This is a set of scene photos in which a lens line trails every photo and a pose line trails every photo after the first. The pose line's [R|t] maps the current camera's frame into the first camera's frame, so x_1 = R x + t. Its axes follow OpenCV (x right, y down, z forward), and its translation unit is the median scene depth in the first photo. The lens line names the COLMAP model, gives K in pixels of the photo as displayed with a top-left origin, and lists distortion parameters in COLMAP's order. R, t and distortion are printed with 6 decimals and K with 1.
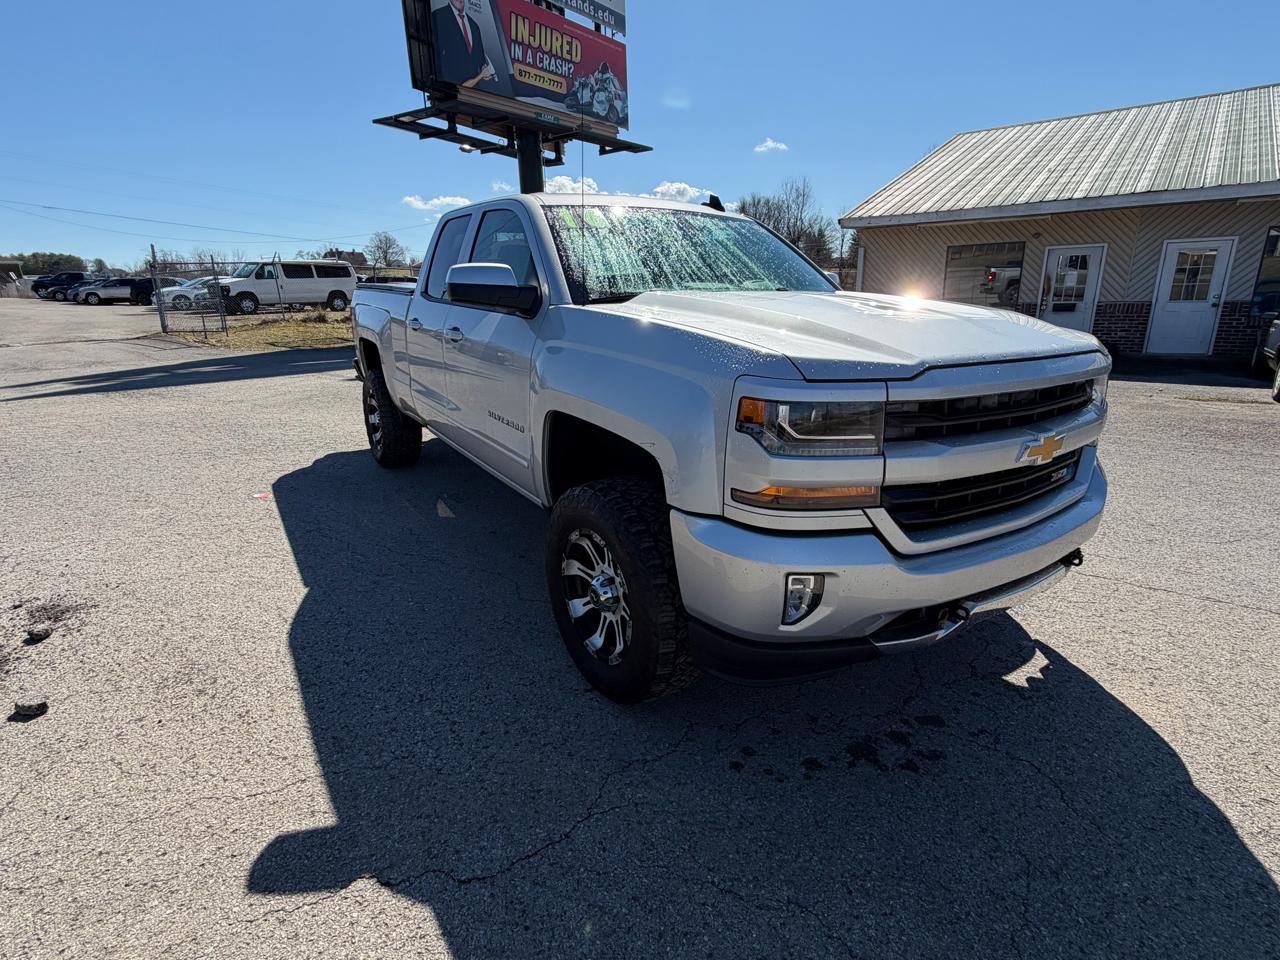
lens RADIAL K [[634.4, 0, 637.7], [0, 634.4, 480.3], [0, 0, 1]] dist [0.001613, -0.001320]
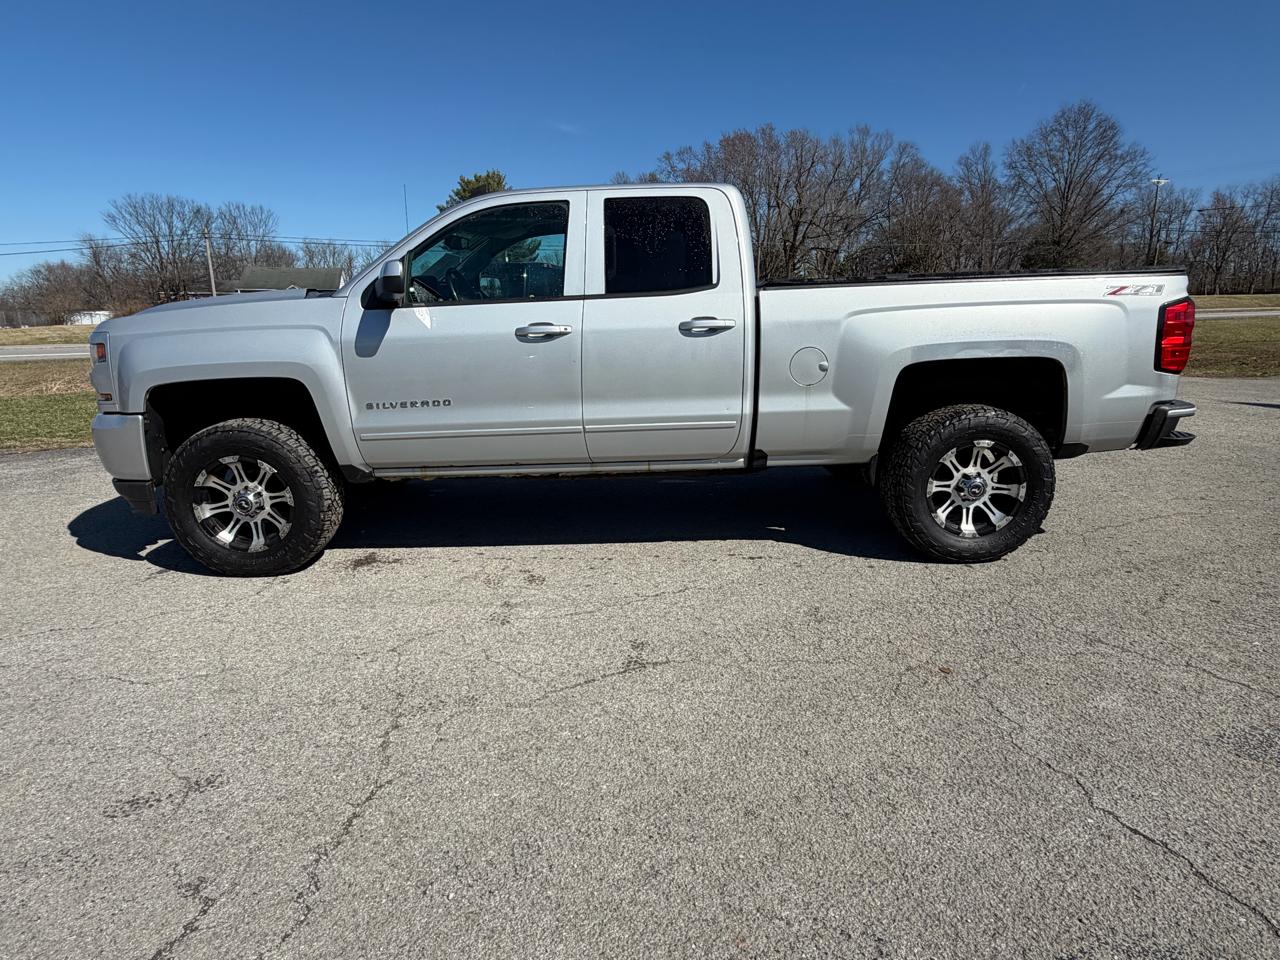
lens RADIAL K [[741.4, 0, 639.8], [0, 741.4, 479.5], [0, 0, 1]] dist [0.000496, 0.000250]
pose [[-0.538298, 0.200159, -0.818640, 0.287255], [-0.232227, 0.898549, 0.372398, -0.152697], [0.810127, 0.390571, -0.437205, 0.538683]]
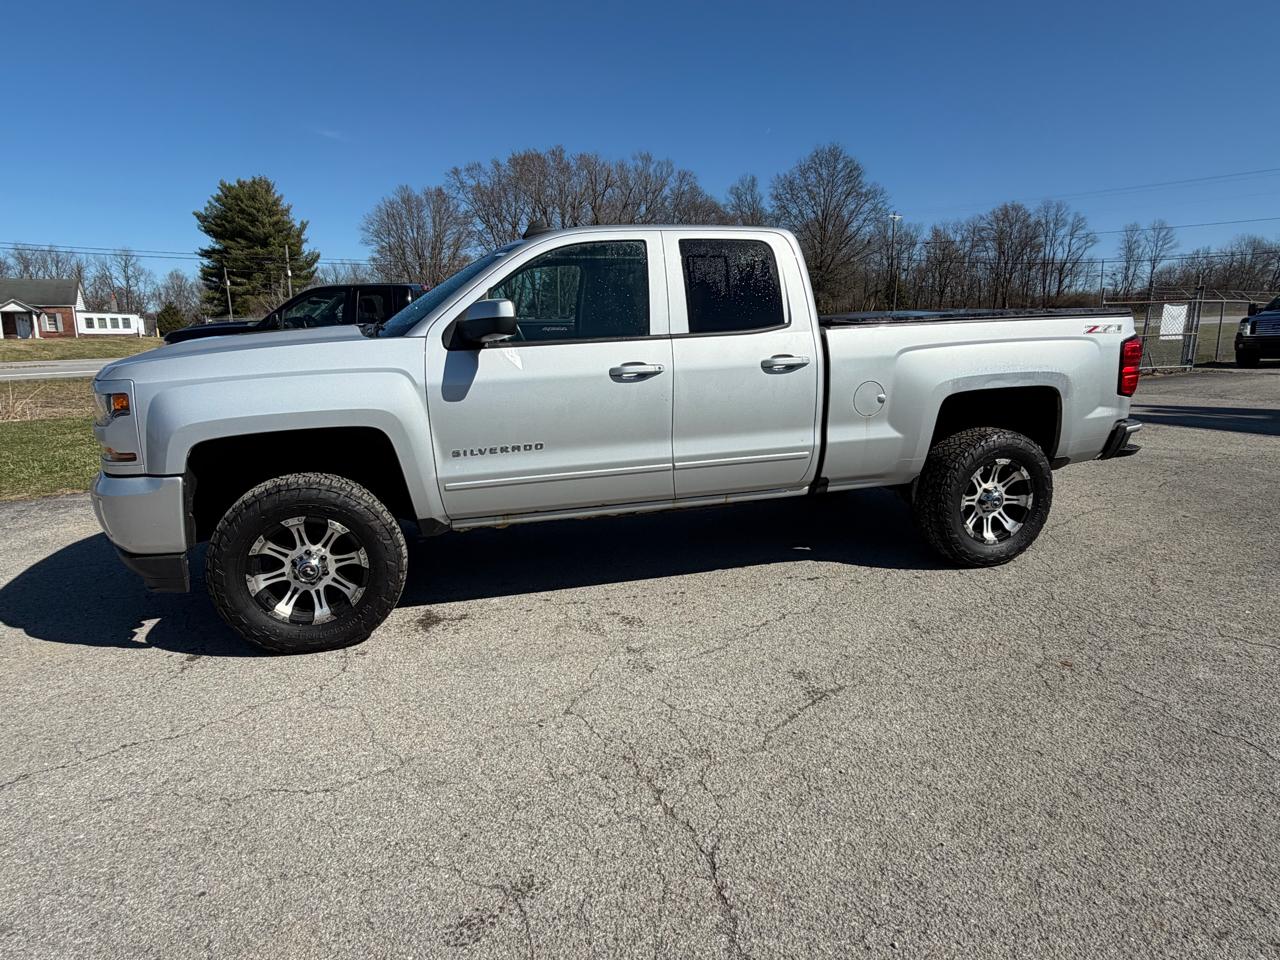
lens RADIAL K [[741.4, 0, 638.0], [0, 741.4, 479.9], [0, 0, 1]] dist [0.000496, 0.000250]
pose [[-0.288802, 0.206351, -0.934886, 0.337540], [-0.267338, 0.920272, 0.285711, -0.131465], [0.919306, 0.332445, -0.210611, 0.433245]]
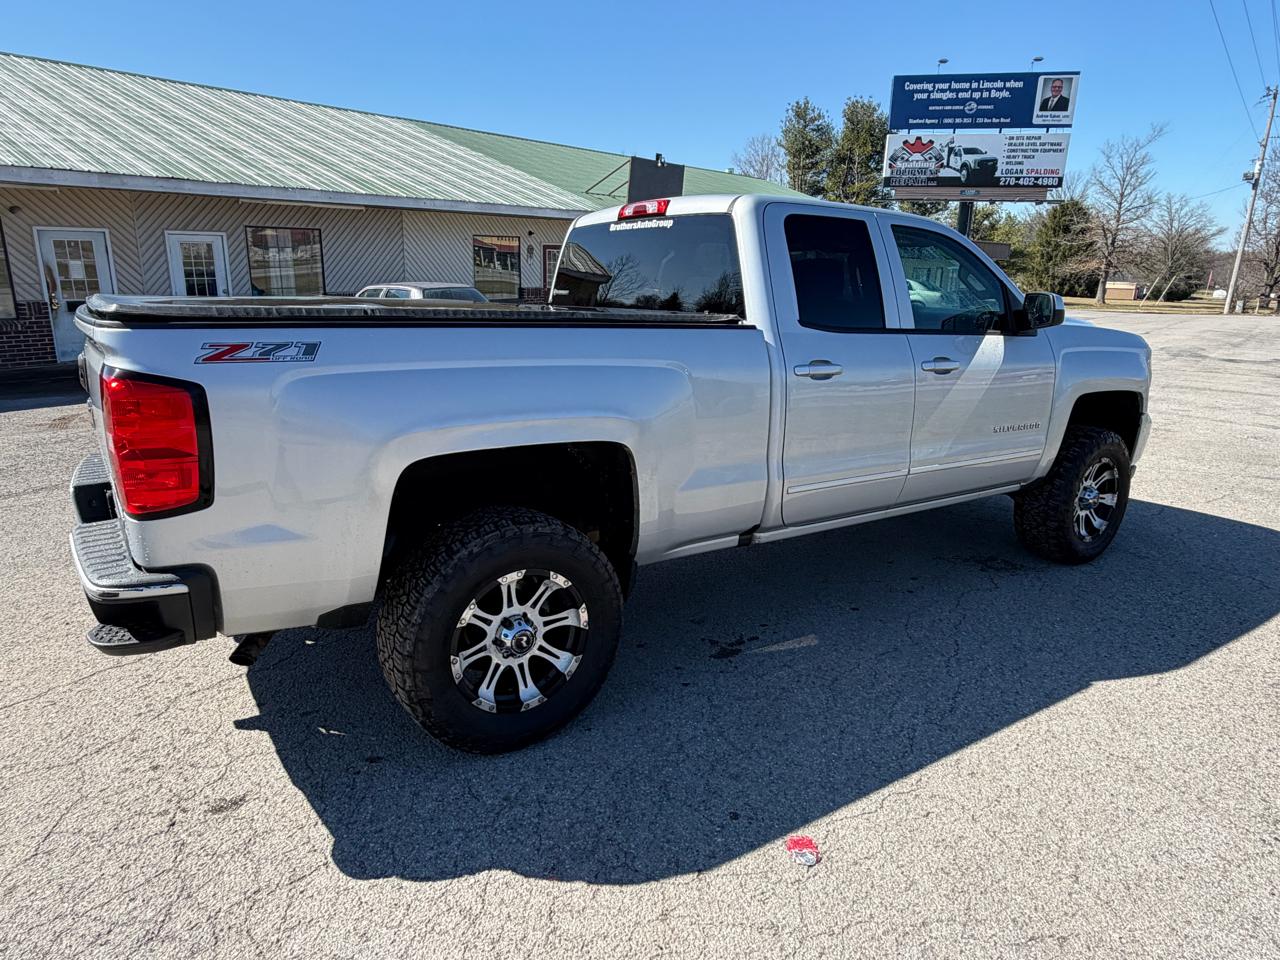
lens RADIAL K [[805.1, 0, 638.6], [0, 805.1, 487.5], [0, 0, 1]] dist [0.000912, 0.000113]
pose [[-0.018559, -0.246827, 0.968882, -0.380004], [0.276224, 0.930067, 0.242230, -0.124380], [-0.960914, 0.272124, 0.050919, 0.377930]]
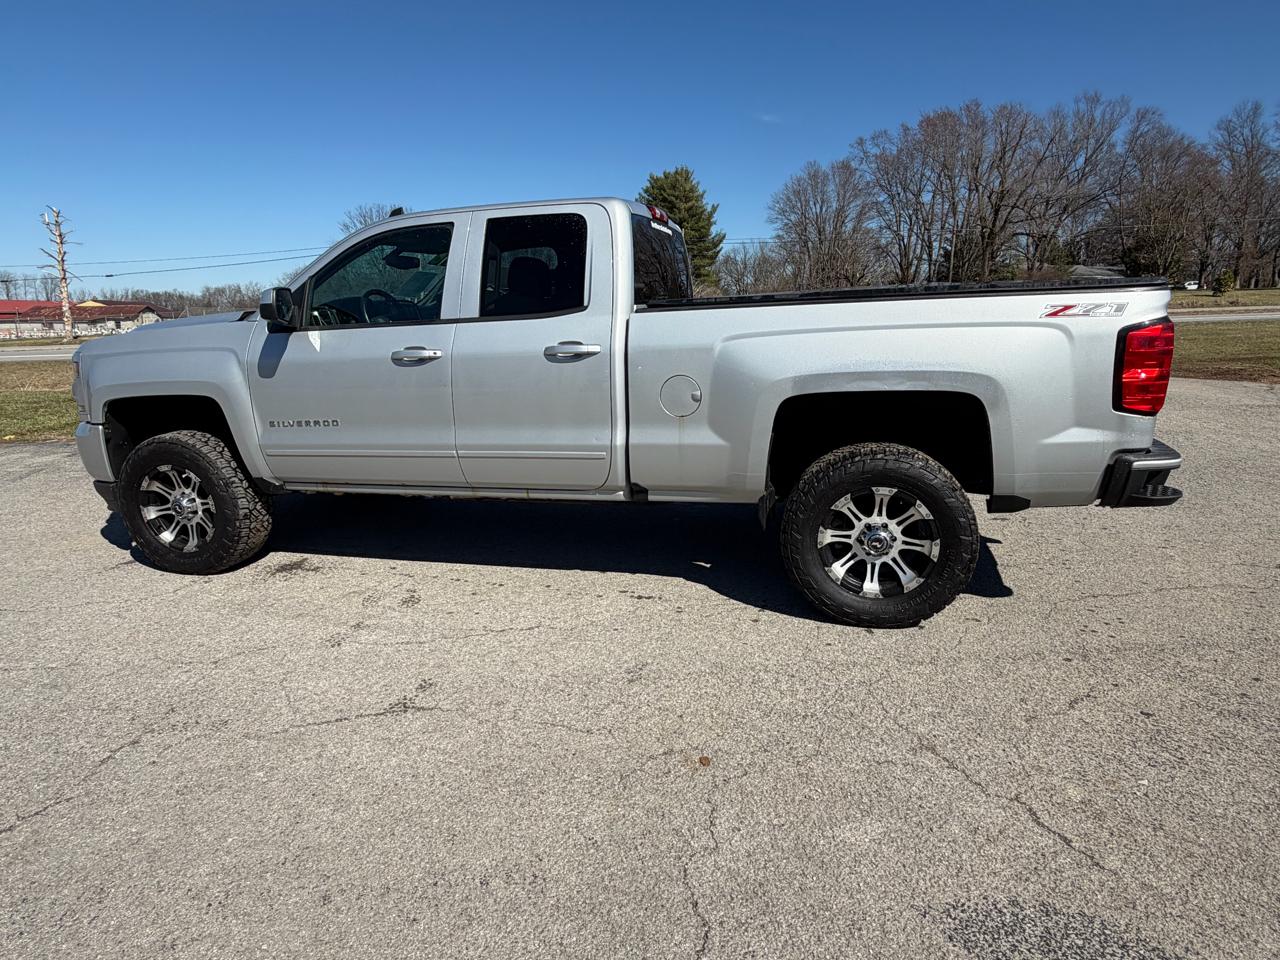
lens RADIAL K [[741.4, 0, 633.1], [0, 741.4, 475.8], [0, 0, 1]] dist [0.000496, 0.000250]
pose [[-0.735454, 0.171462, -0.655521, 0.193612], [-0.174947, 0.886596, 0.428183, -0.185351], [0.654600, 0.429590, -0.622054, 0.615098]]
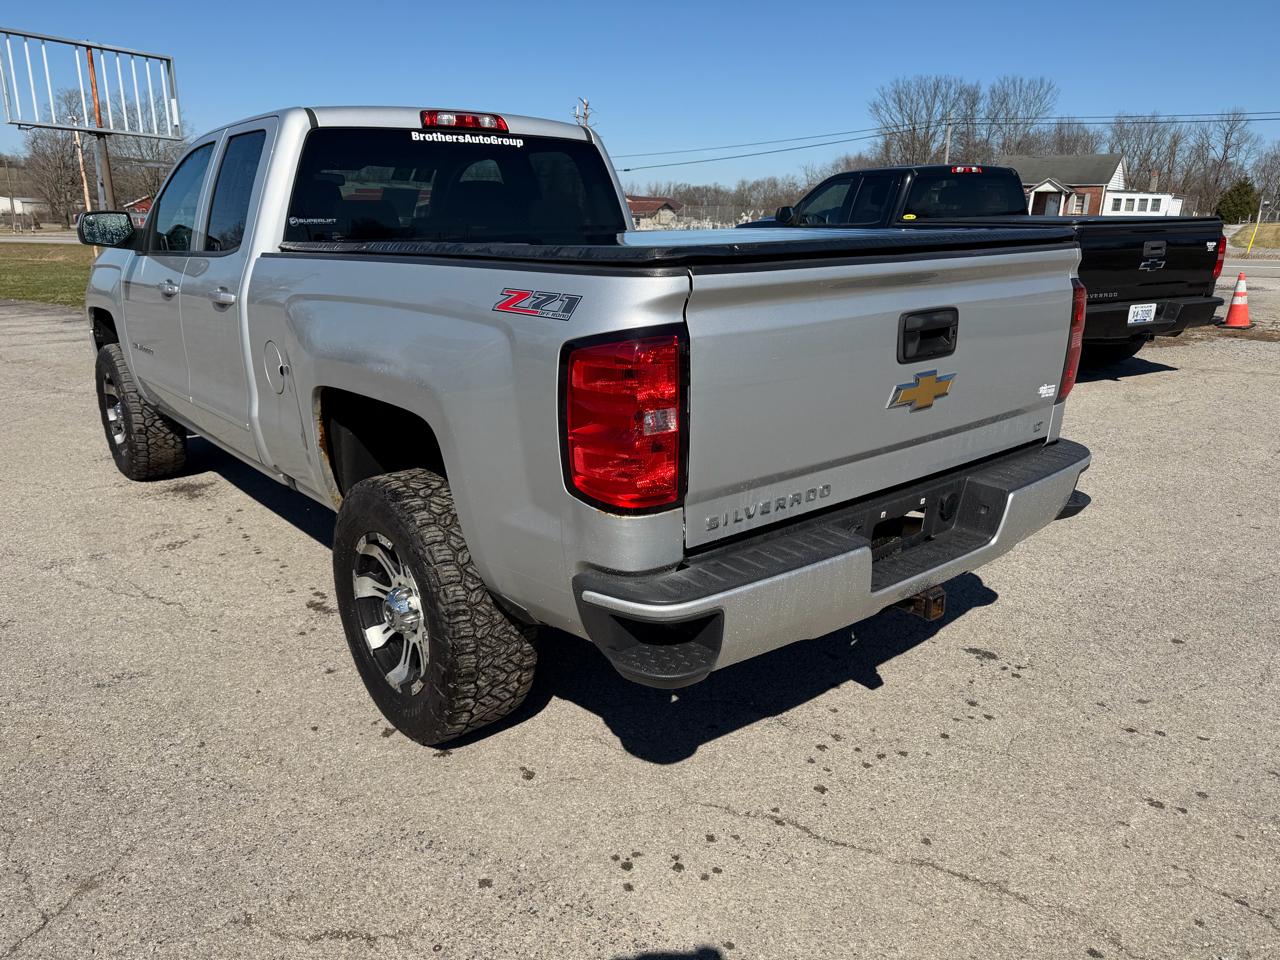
lens RADIAL K [[903.9, 0, 632.9], [0, 903.9, 488.7], [0, 0, 1]] dist [0.033224, -0.036129]
pose [[-0.993670, 0.034664, -0.106858, -0.074098], [-0.031199, 0.828630, 0.558926, -0.218649], [0.107920, 0.558722, -0.822303, 0.690766]]
